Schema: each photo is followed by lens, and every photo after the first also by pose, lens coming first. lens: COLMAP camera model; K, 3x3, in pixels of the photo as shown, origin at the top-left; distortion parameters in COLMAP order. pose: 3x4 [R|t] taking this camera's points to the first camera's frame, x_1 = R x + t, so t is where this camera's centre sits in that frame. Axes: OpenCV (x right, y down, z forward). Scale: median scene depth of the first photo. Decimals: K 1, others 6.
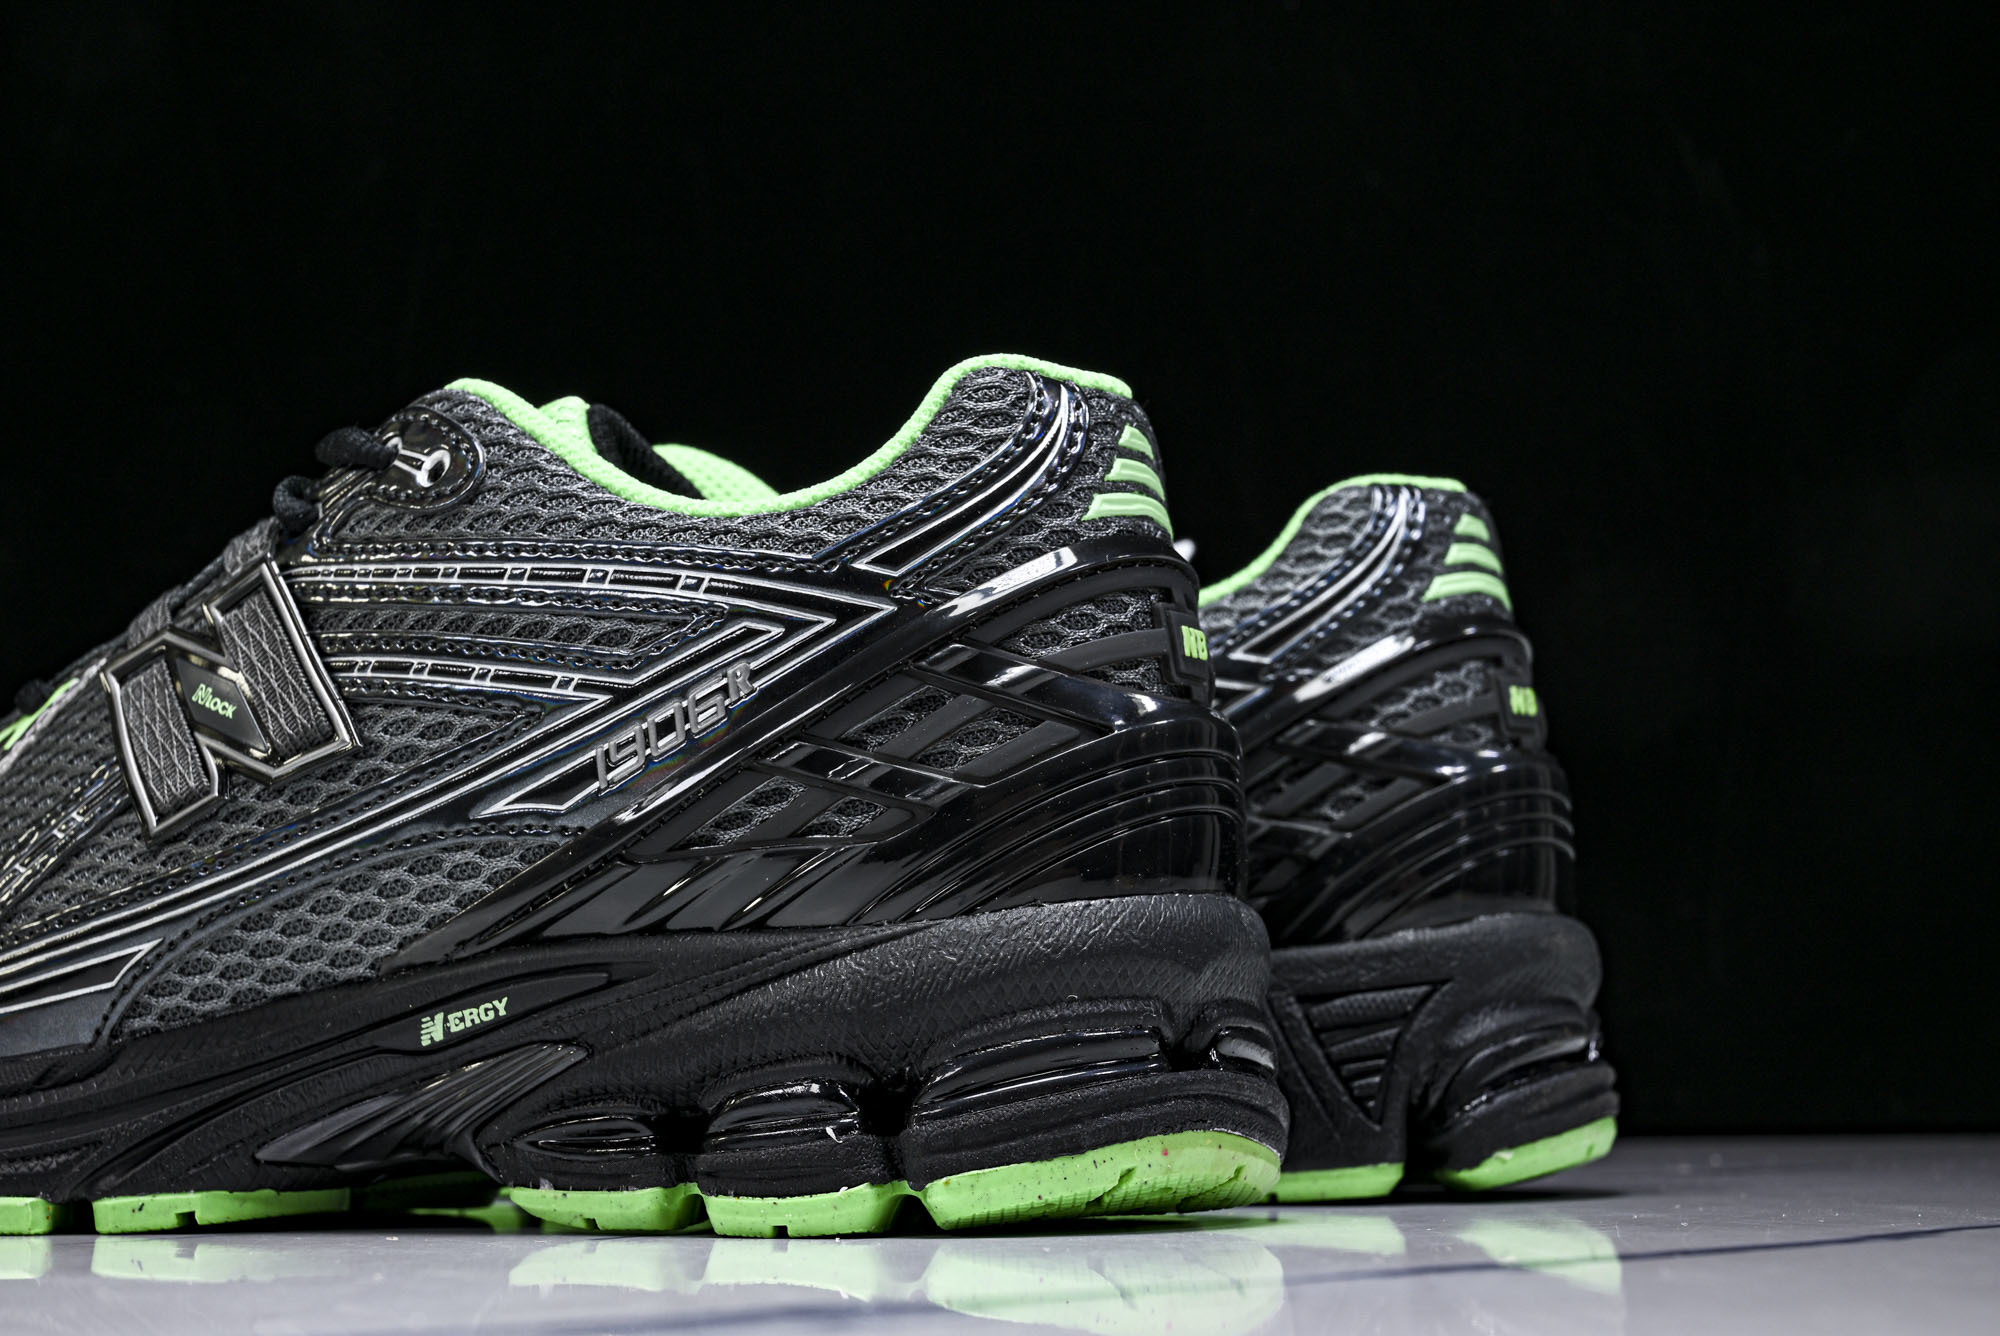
lens RADIAL K [[3473.6, 0, 1009.5], [0, 3473.6, 682.1], [0, 0, 1]] dist [-0.008493, 0.000000]
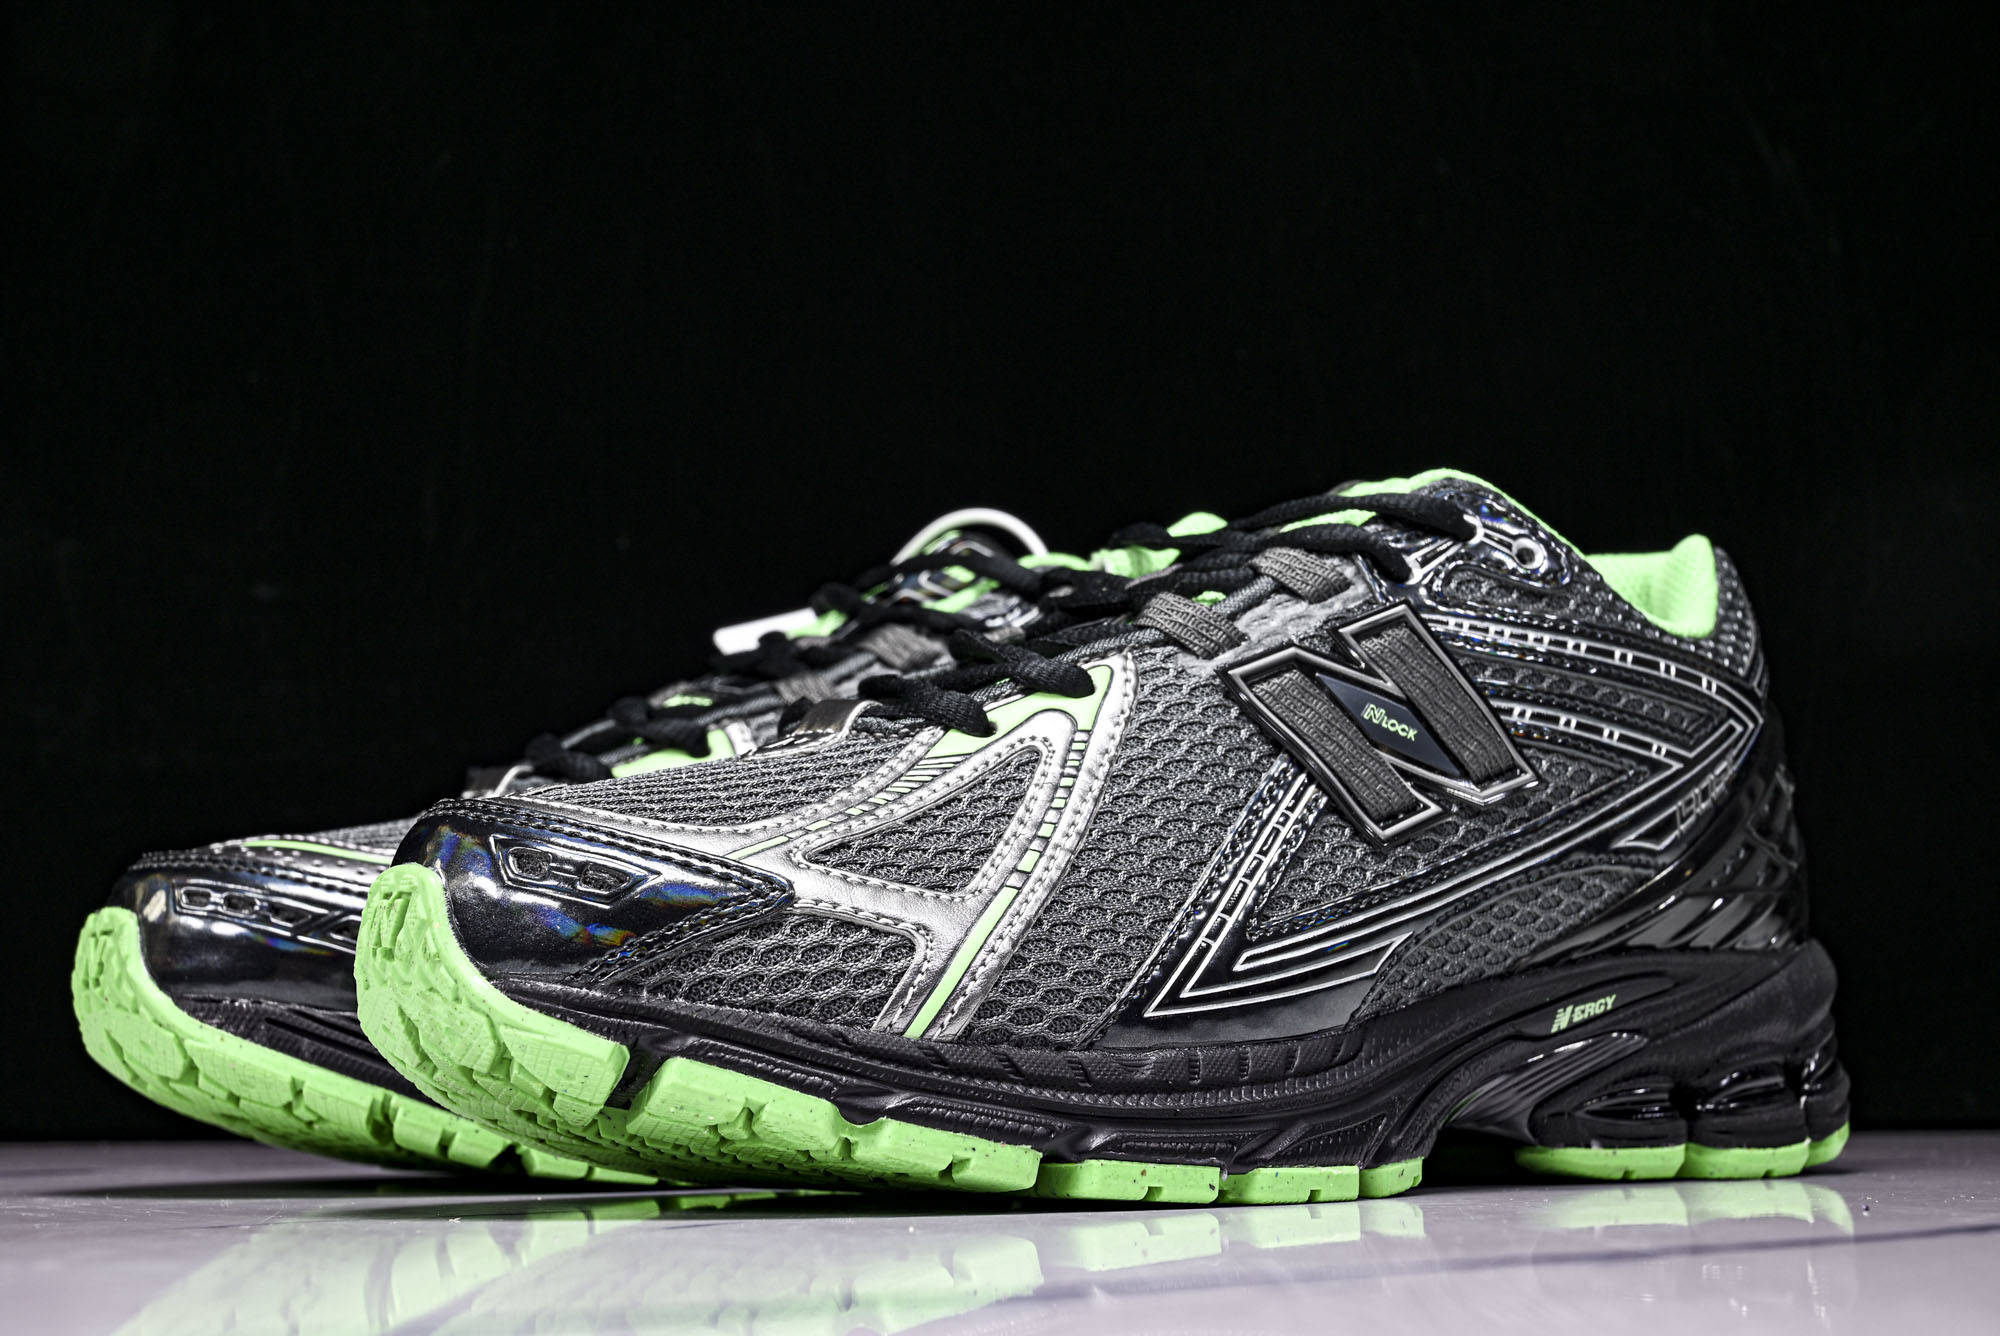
lens RADIAL K [[3473.6, 0, 1006.1], [0, 3473.6, 666.6], [0, 0, 1]] dist [-0.008493, 0.000000]
pose [[0.422463, 0.111510, 0.899494, -1.368787], [-0.105094, 0.991736, -0.073586, 0.088366], [-0.900267, -0.063444, 0.430691, 0.666065]]
